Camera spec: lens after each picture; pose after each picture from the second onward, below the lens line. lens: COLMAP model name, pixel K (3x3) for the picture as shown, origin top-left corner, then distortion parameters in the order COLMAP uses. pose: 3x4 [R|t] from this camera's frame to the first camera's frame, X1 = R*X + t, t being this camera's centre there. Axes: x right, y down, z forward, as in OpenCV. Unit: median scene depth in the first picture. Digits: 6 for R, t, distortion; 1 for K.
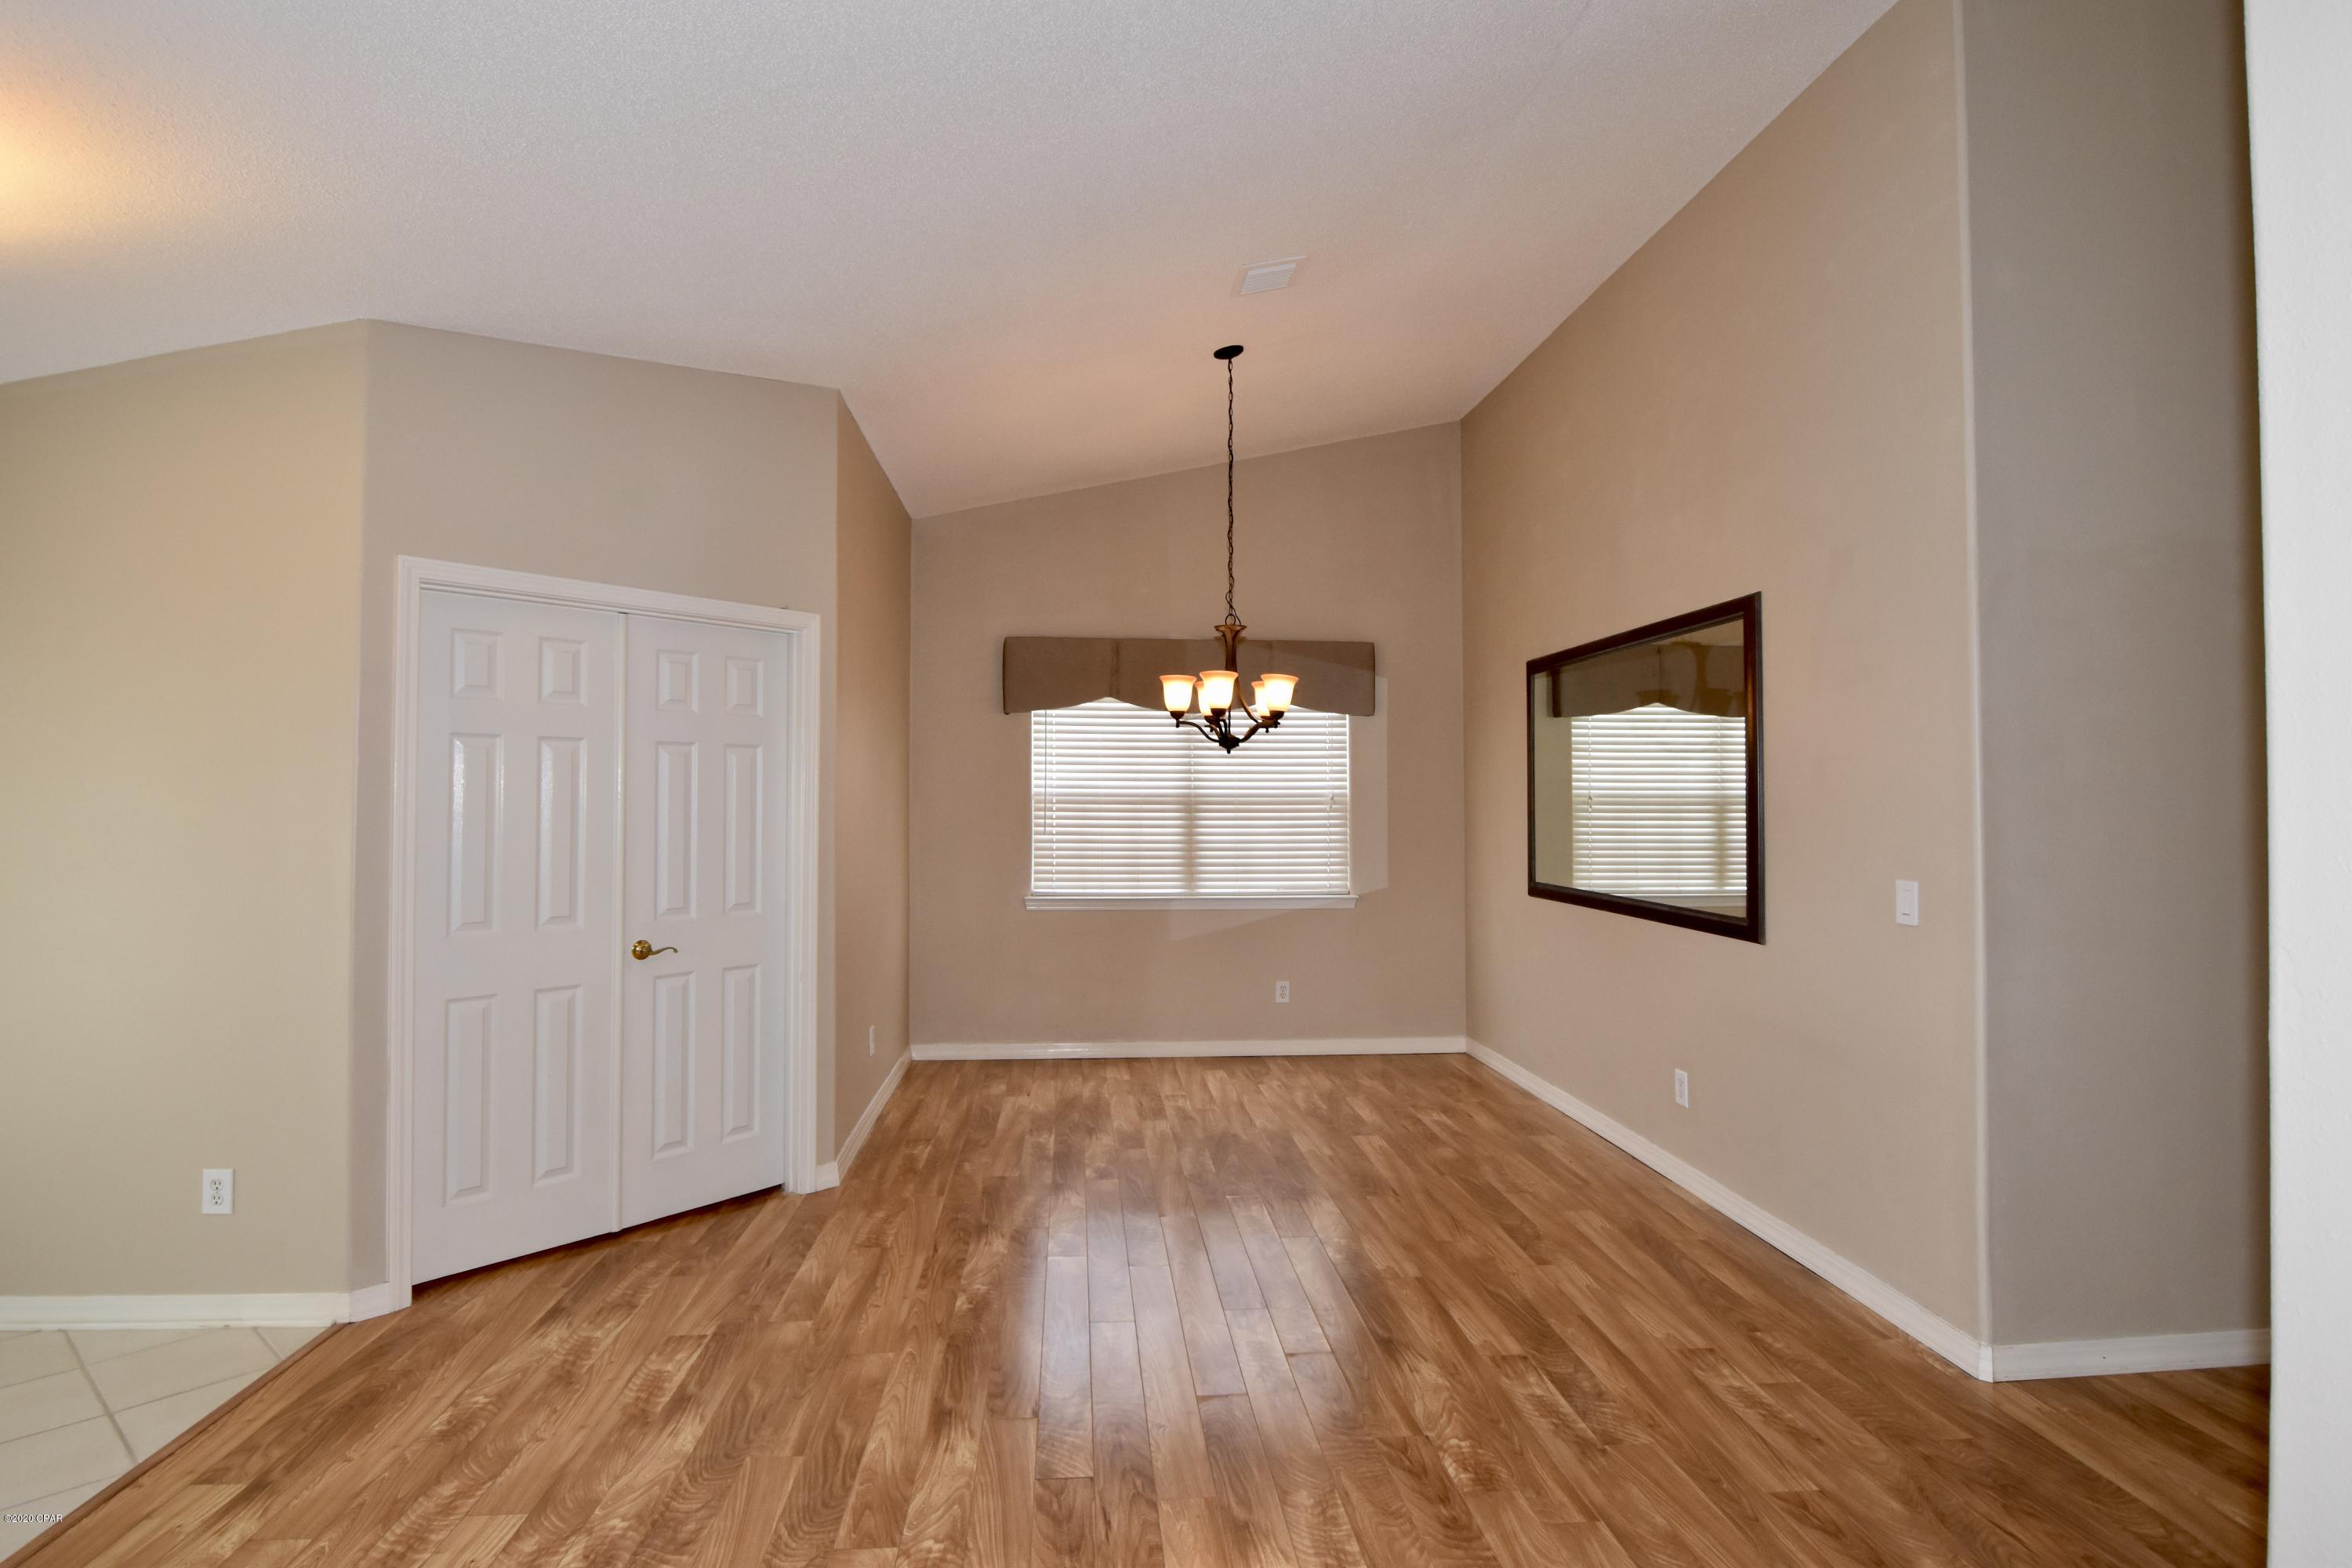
lens RADIAL K [[1199.1, 0, 1183.0], [0, 1199.1, 772.3], [0, 0, 1]] dist [0.002173, -0.017529]
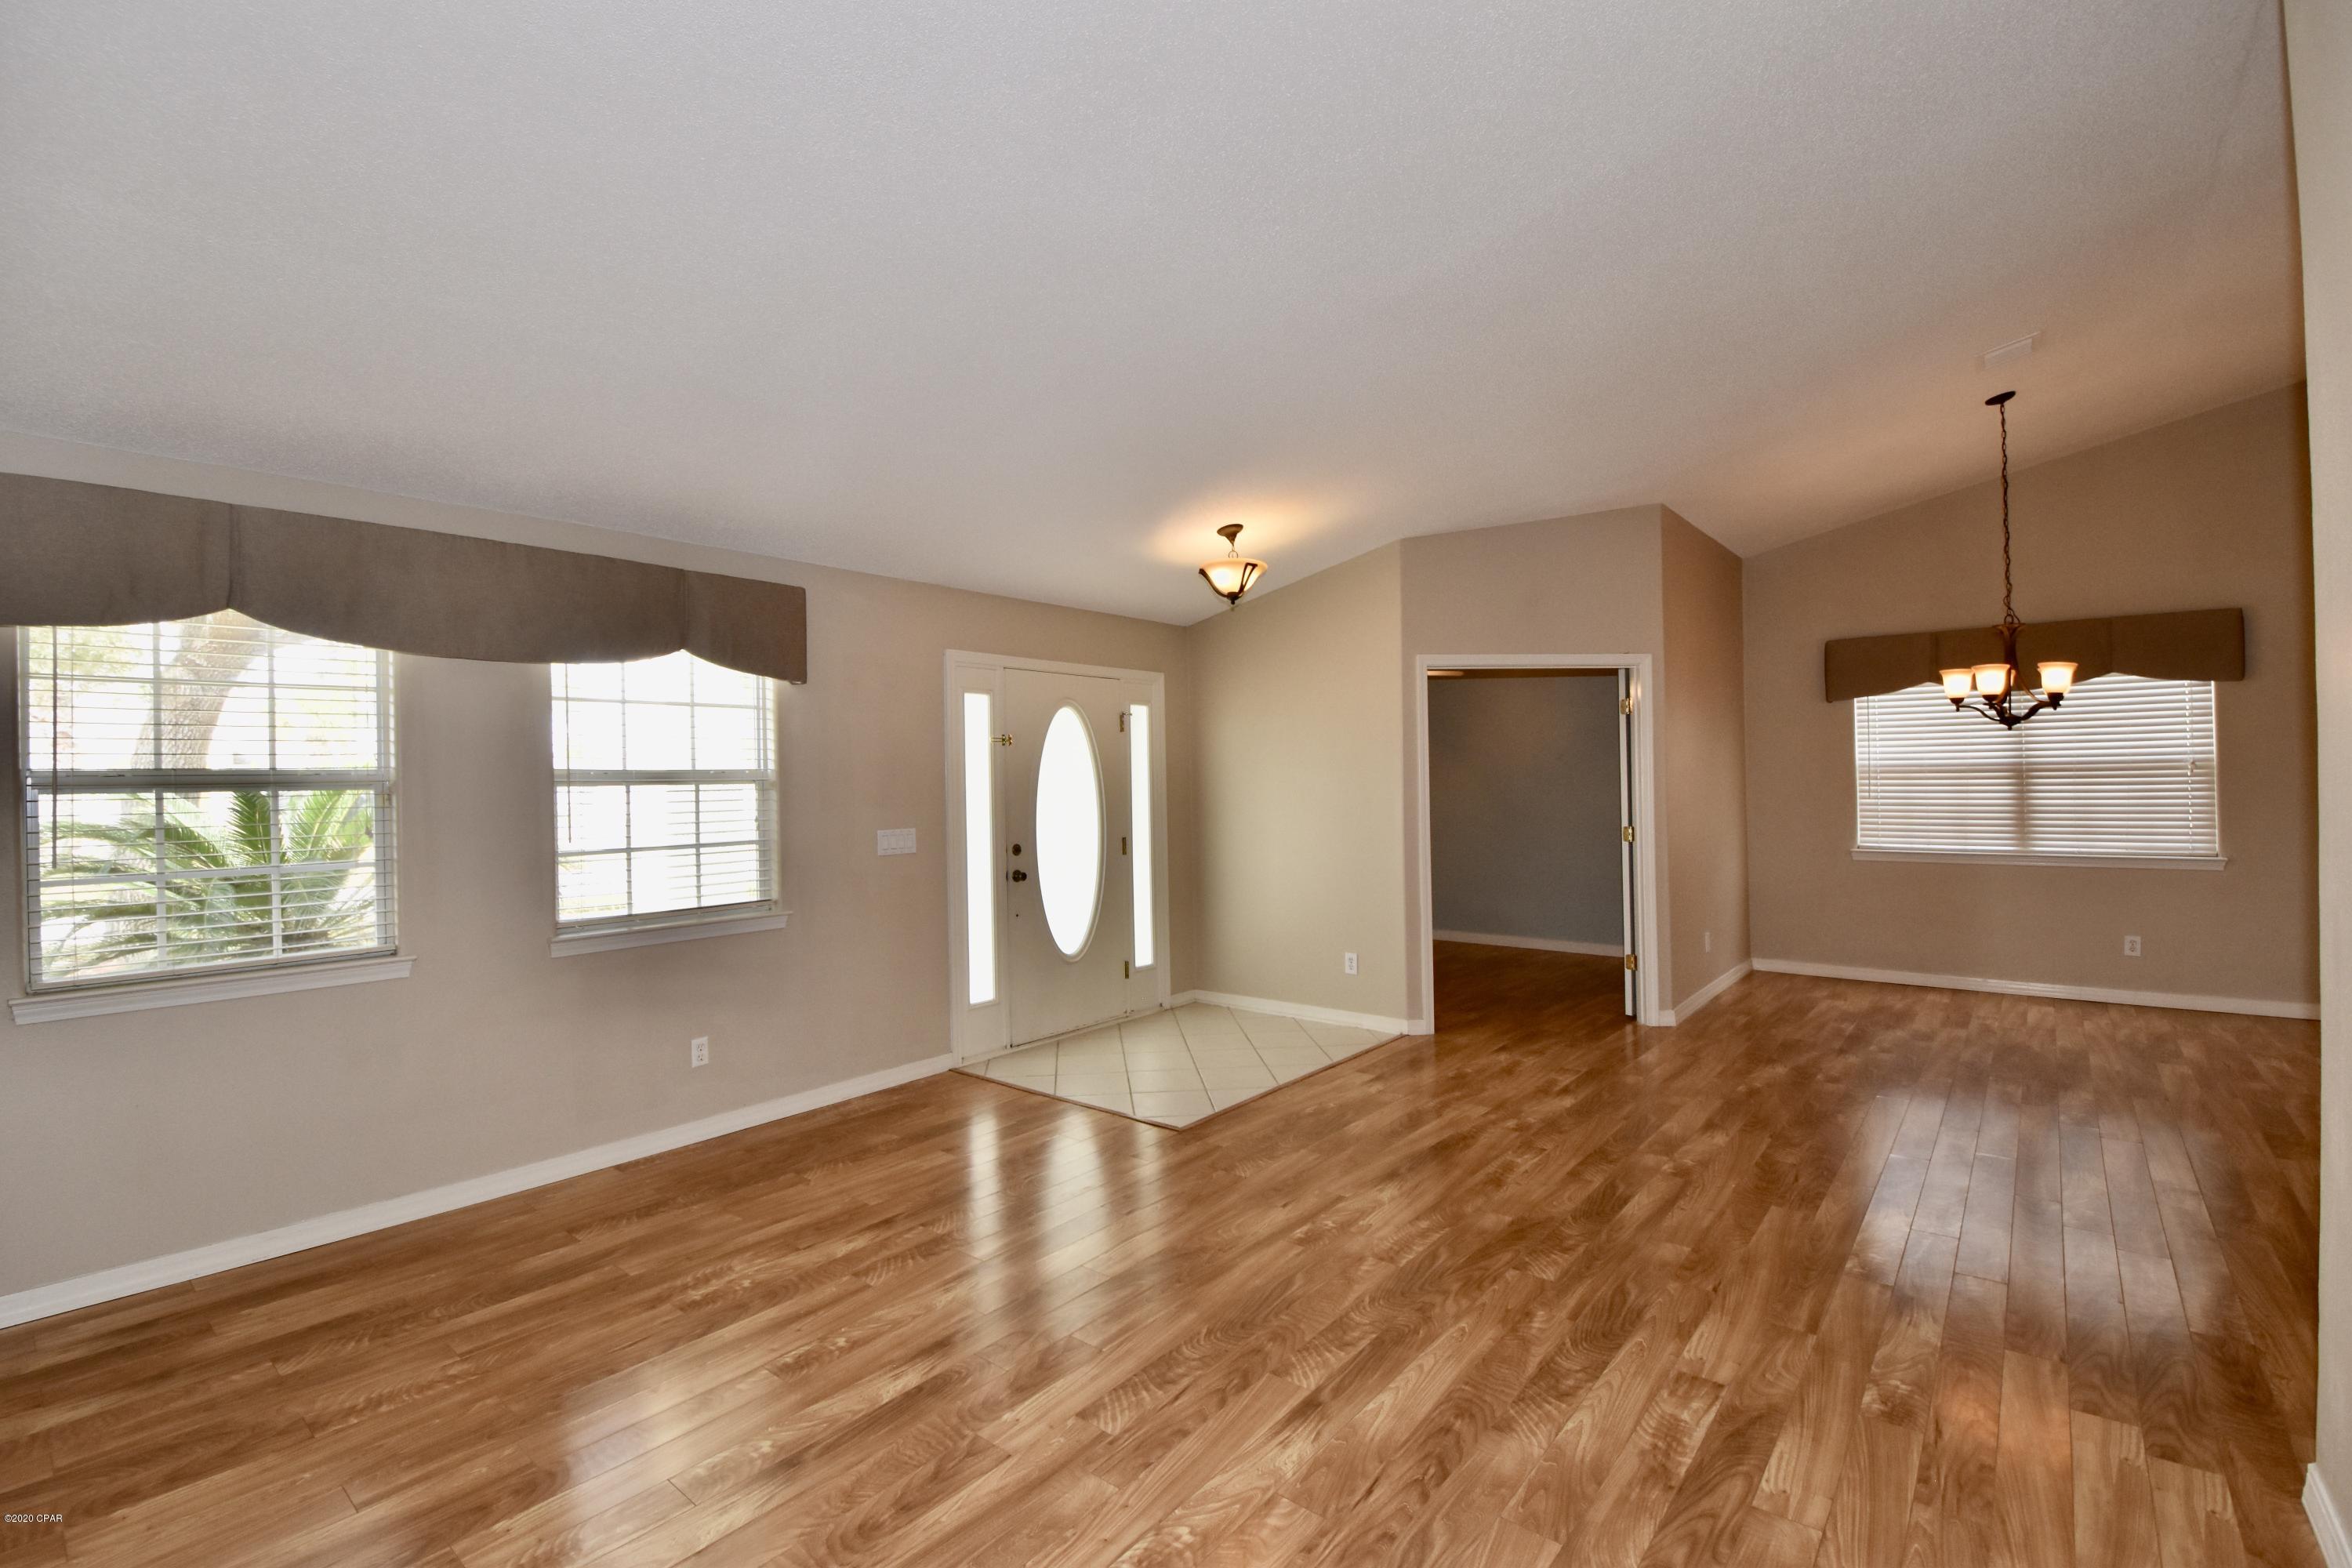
lens RADIAL K [[1050.5, 0, 1147.5], [0, 1050.5, 776.1], [0, 0, 1]] dist [-0.002569, -0.014310]
pose [[0.694915, -0.016163, -0.718910, 0.280264], [0.033943, 0.999370, 0.010342, -0.013747], [0.718290, -0.031588, 0.695026, -0.536034]]
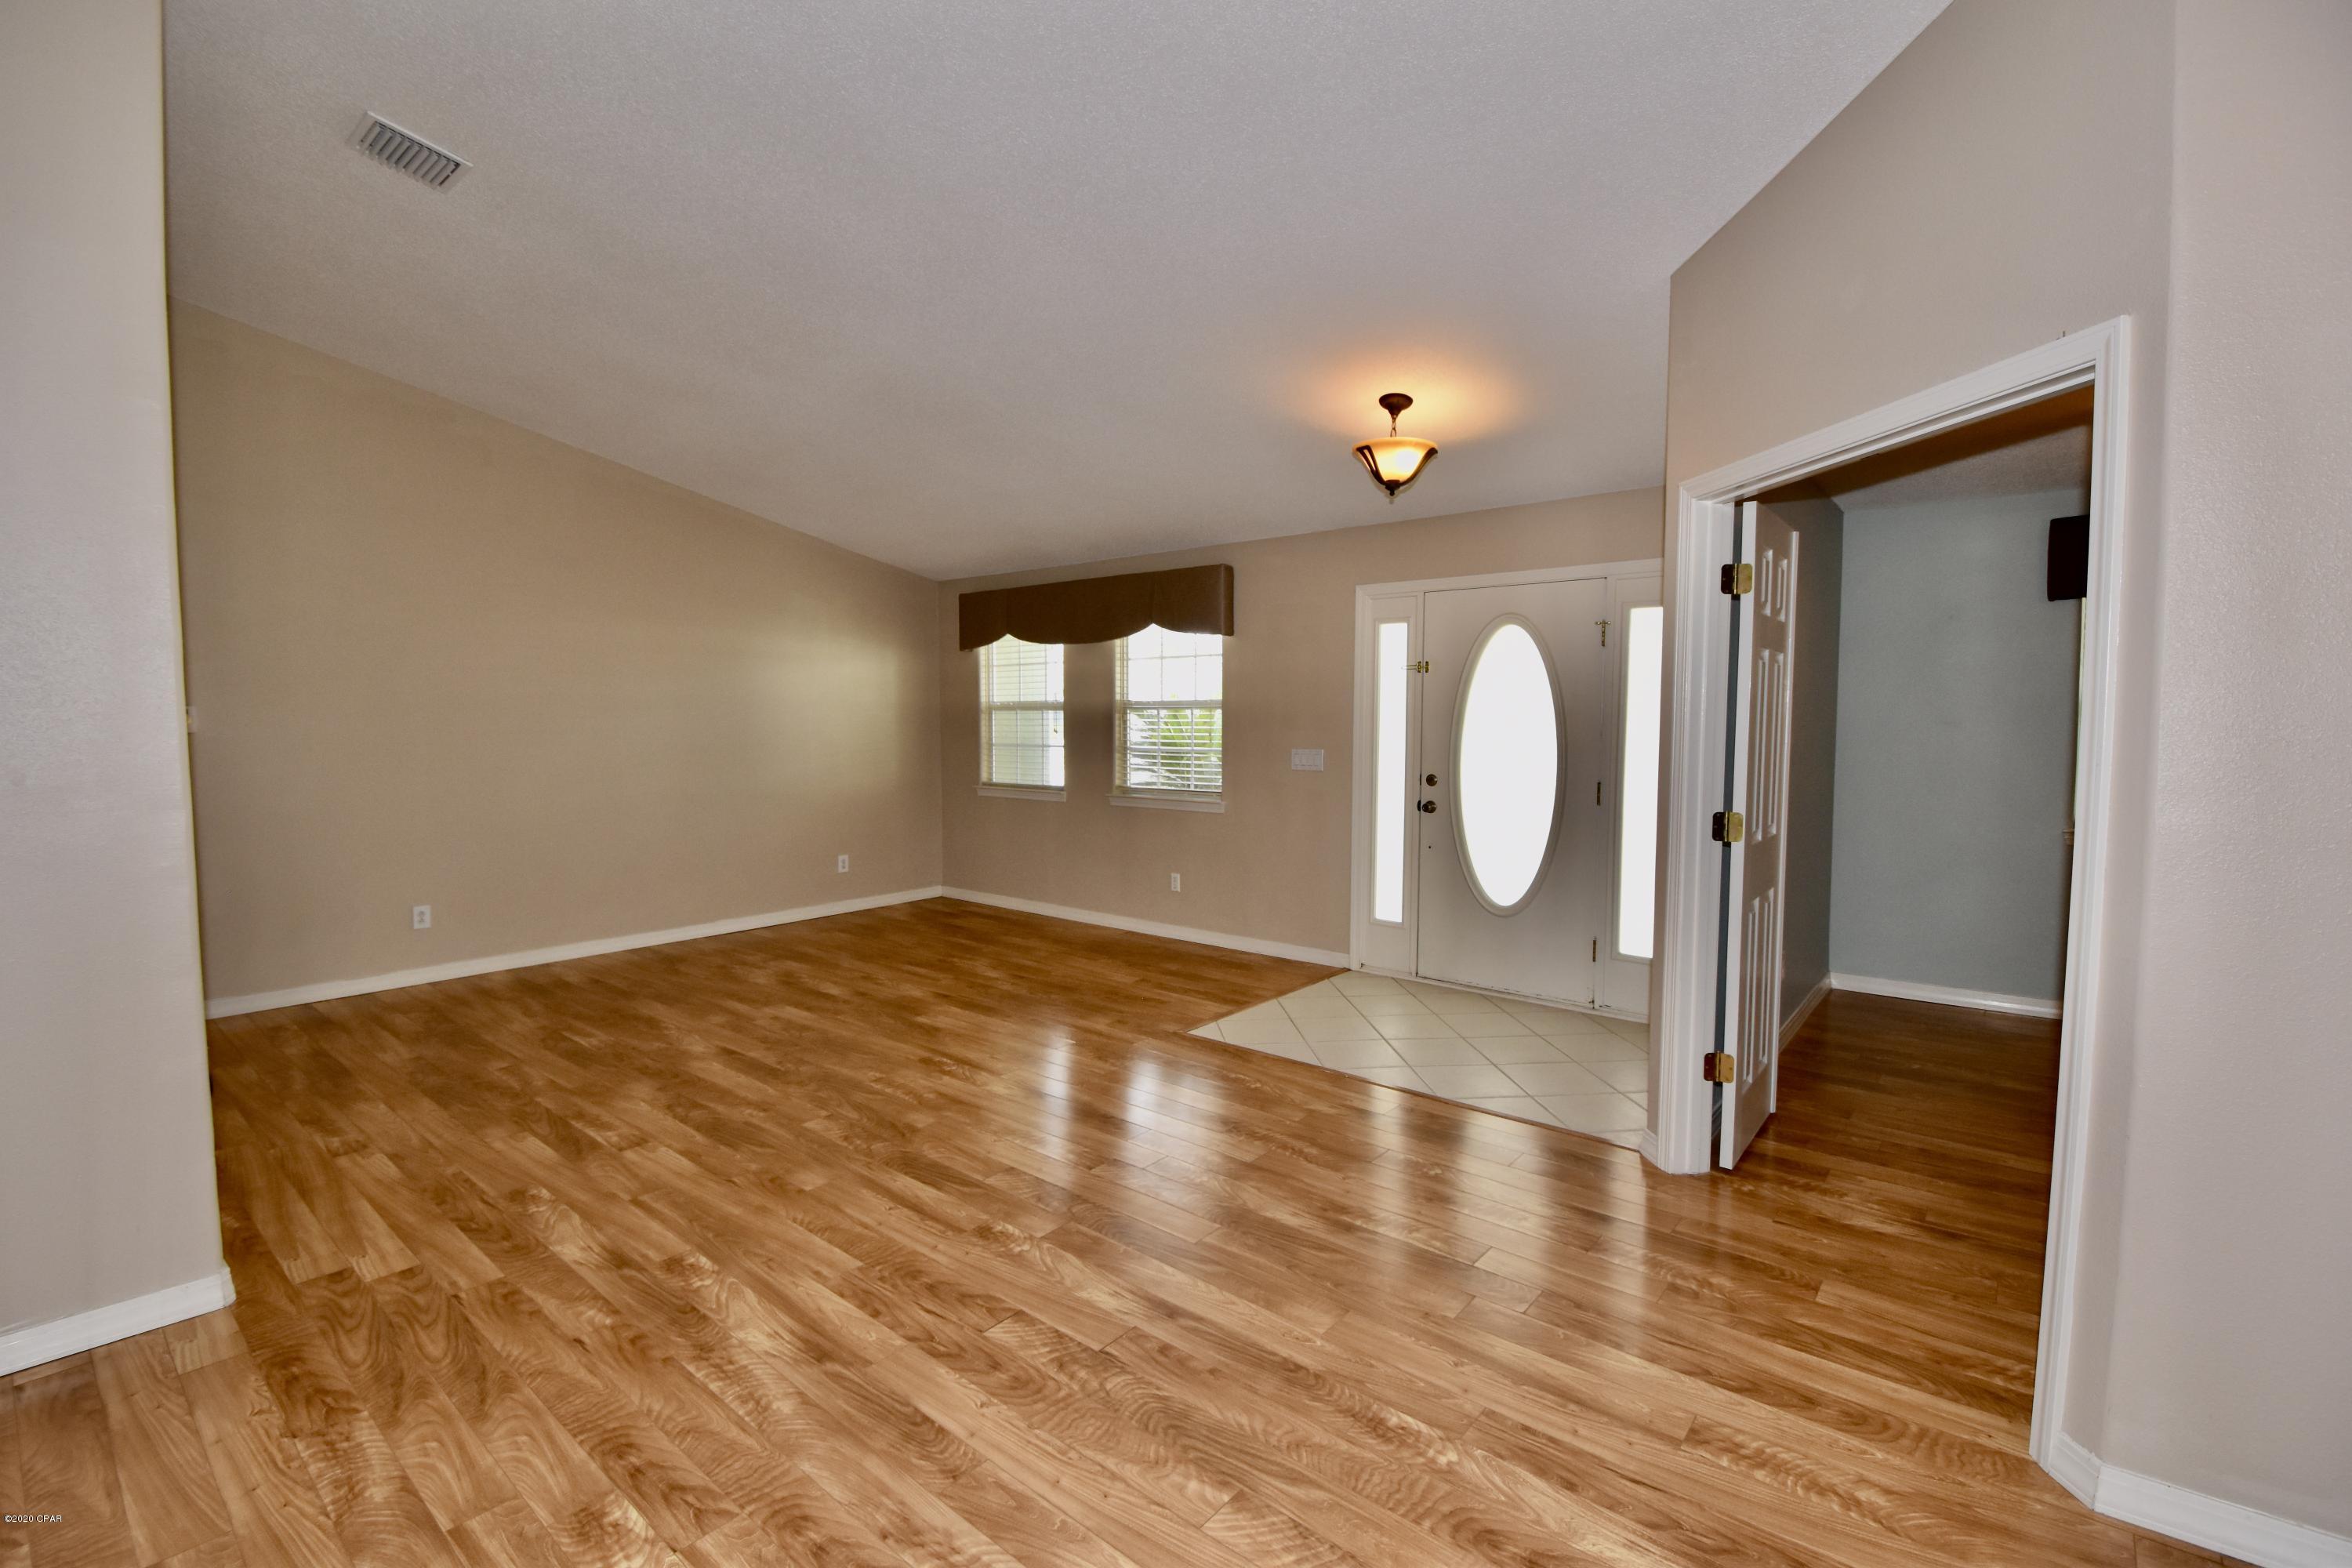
lens RADIAL K [[1025.5, 0, 1163.7], [0, 1025.5, 778.0], [0, 0, 1]] dist [0.026657, -0.033713]
pose [[-0.717133, 0.044964, -0.695485, 0.334821], [0.018411, 0.998791, 0.045588, 0.031392], [0.696693, 0.019888, -0.717093, 1.359986]]
